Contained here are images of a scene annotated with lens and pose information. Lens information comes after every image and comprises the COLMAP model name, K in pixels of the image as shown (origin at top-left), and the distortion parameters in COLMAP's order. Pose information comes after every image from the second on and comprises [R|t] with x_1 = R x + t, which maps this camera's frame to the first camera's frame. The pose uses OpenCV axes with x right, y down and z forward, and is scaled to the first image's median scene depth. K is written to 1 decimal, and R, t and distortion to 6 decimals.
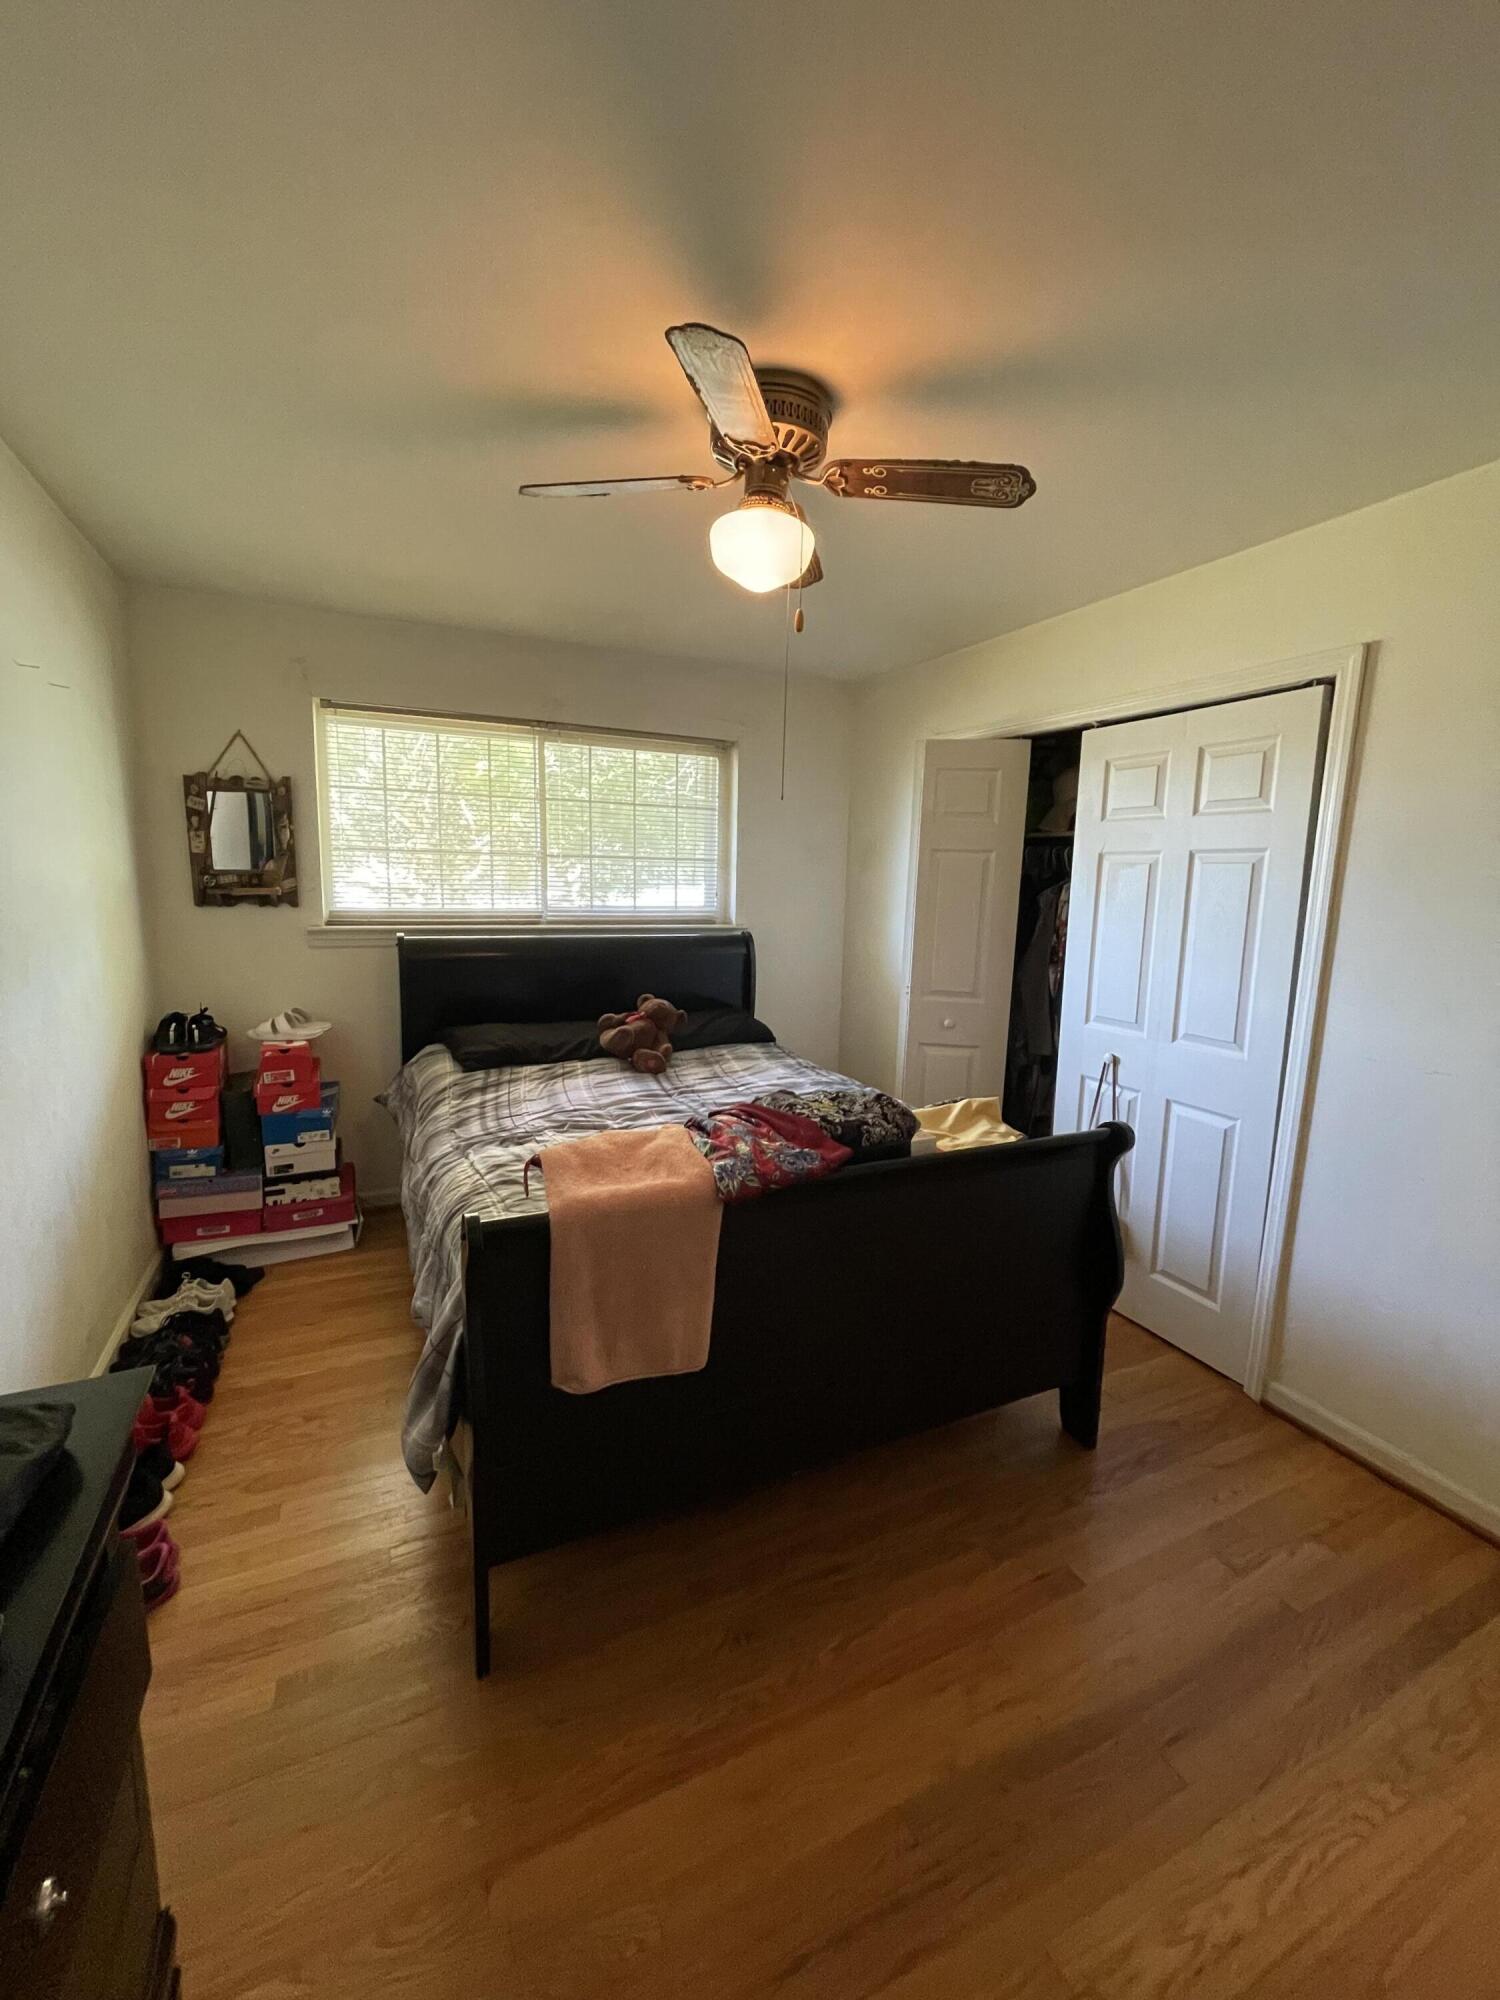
lens RADIAL K [[805.1, 0, 757.2], [0, 805.1, 998.1], [0, 0, 1]] dist [-0.003283, -0.000450]
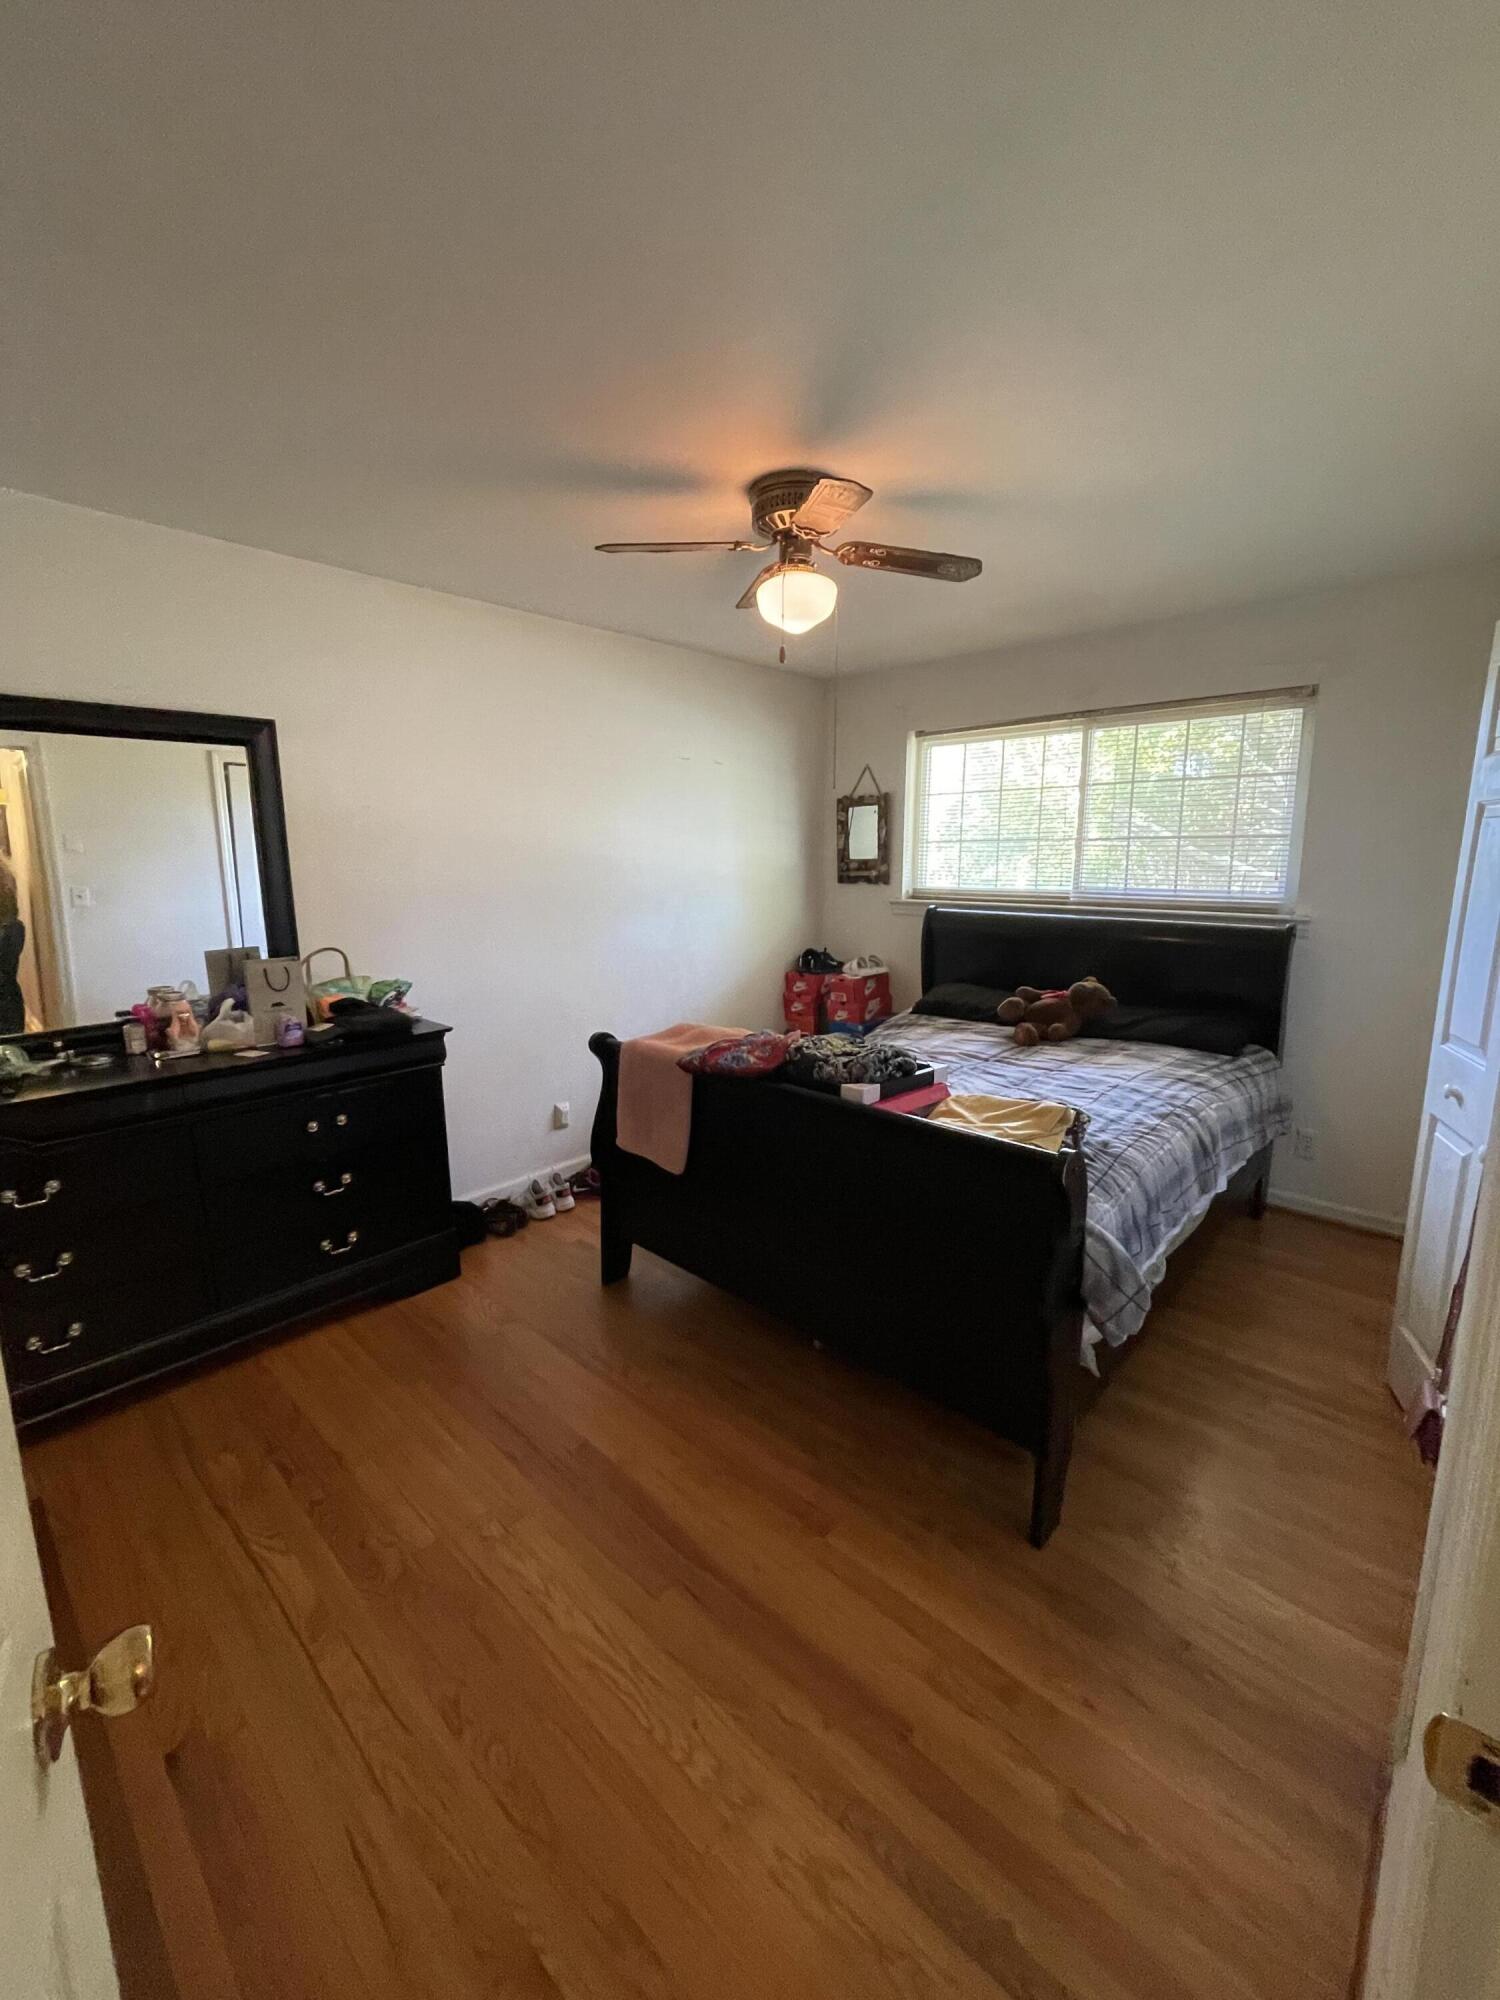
lens RADIAL K [[805.1, 0, 739.0], [0, 805.1, 1000.6], [0, 0, 1]] dist [-0.003283, -0.000450]
pose [[0.359438, 0.140835, -0.922480, 0.703565], [-0.131336, 0.986341, 0.099411, -0.019529], [0.923881, 0.085423, 0.373025, 0.264098]]
